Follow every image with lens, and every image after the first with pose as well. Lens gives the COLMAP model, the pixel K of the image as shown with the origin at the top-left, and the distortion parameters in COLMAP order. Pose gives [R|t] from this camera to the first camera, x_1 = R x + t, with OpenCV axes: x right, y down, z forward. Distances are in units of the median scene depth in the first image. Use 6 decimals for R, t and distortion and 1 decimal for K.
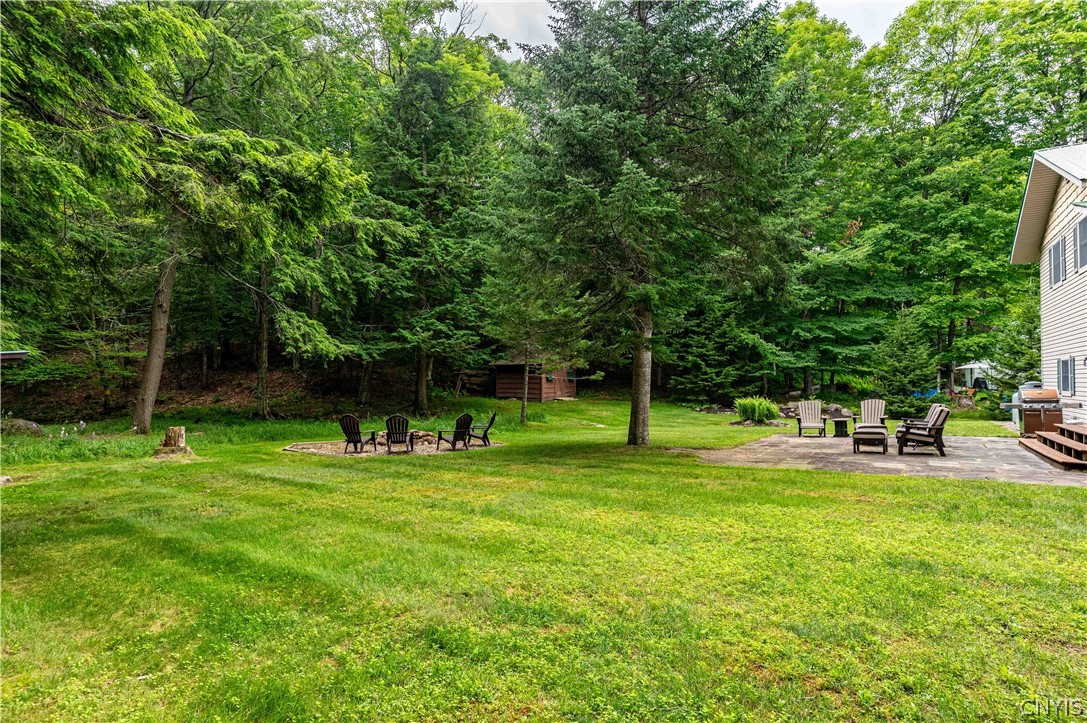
lens RADIAL K [[528.6, 0, 537.4], [0, 528.6, 385.7], [0, 0, 1]] dist [-0.070393, 0.032920]
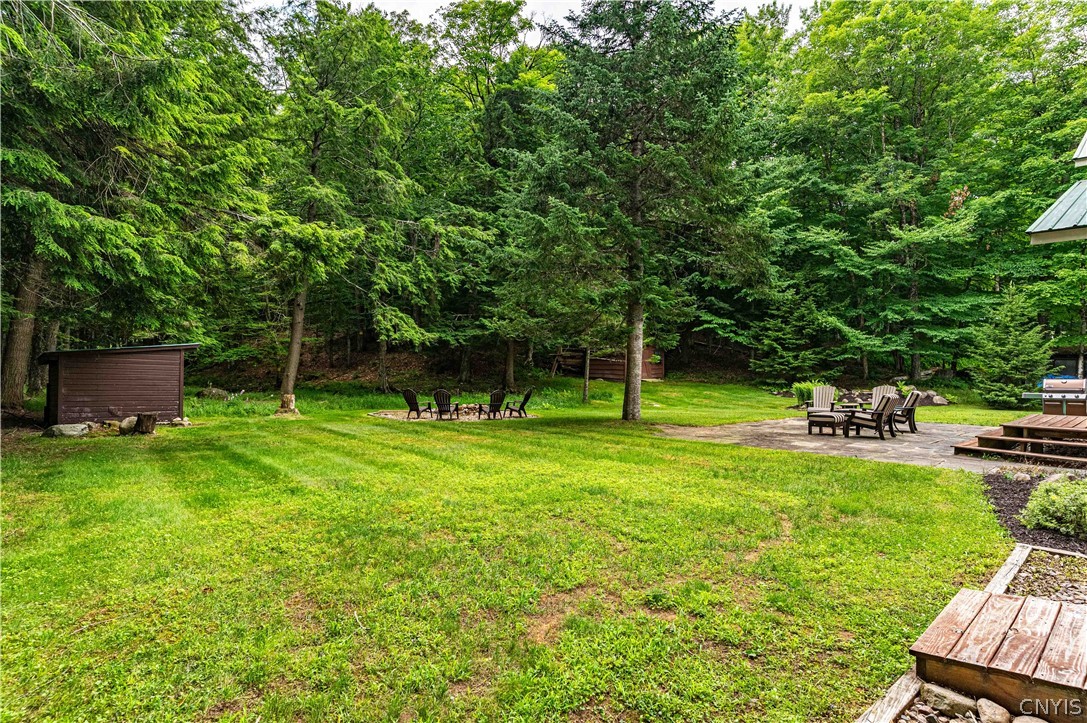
lens RADIAL K [[541.1, 0, 547.7], [0, 541.1, 381.7], [0, 0, 1]] dist [-0.076268, 0.036391]
pose [[0.961035, 0.017698, -0.275860, 0.236361], [-0.009530, 0.999476, 0.030924, -0.005334], [0.276263, -0.027090, 0.960700, -0.131901]]
